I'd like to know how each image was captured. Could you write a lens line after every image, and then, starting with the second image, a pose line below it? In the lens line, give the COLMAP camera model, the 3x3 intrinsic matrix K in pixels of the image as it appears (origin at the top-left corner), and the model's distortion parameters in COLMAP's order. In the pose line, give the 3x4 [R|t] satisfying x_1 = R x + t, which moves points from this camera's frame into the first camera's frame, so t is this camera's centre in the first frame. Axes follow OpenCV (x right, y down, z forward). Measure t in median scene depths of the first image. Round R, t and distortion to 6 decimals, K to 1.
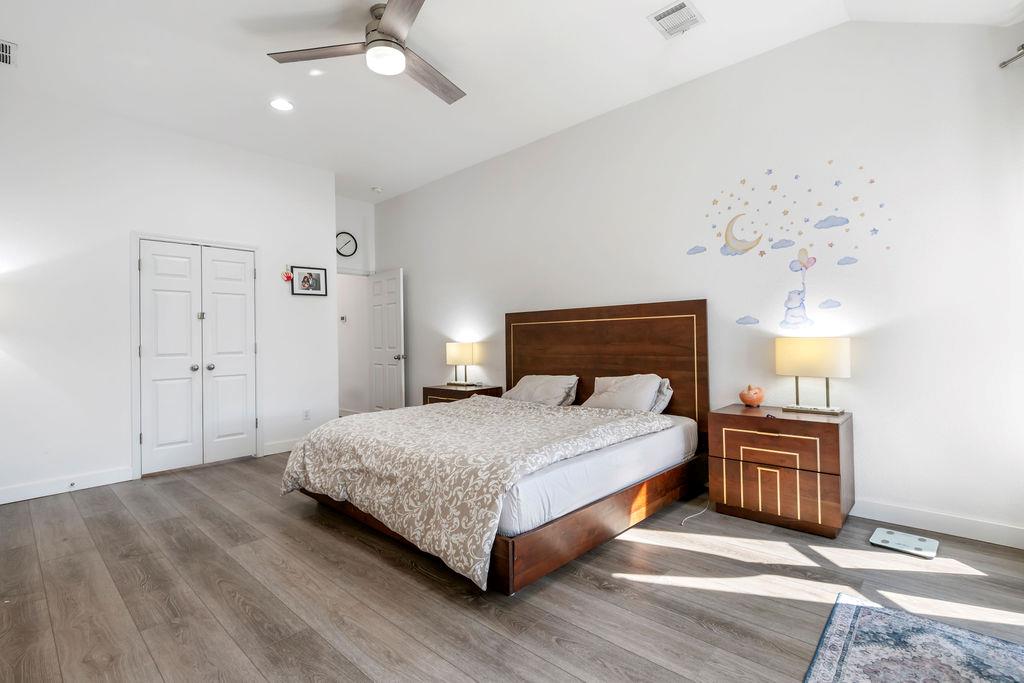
lens RADIAL K [[484.7, 0, 510.2], [0, 484.7, 335.4], [0, 0, 1]] dist [0.000791, 0.000092]
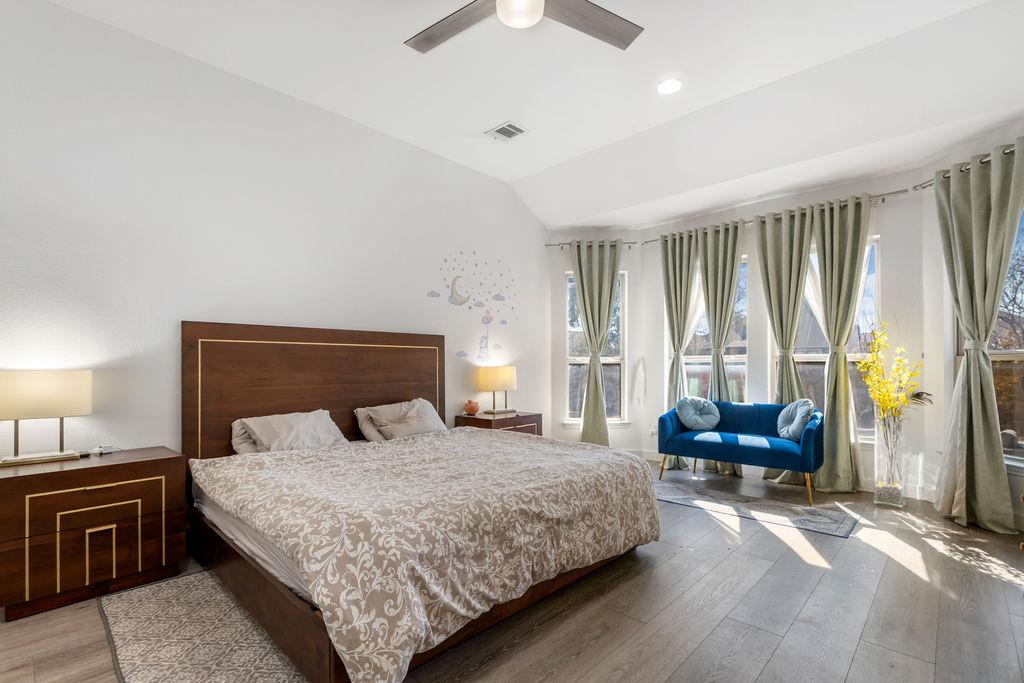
lens RADIAL K [[484.7, 0, 499.6], [0, 484.7, 363.7], [0, 0, 1]] dist [0.000791, 0.000092]
pose [[0.009409, 0.021585, 0.999723, -0.939890], [-0.003490, 0.999762, -0.021553, 0.028114], [-0.999950, -0.003287, 0.009482, 0.925353]]
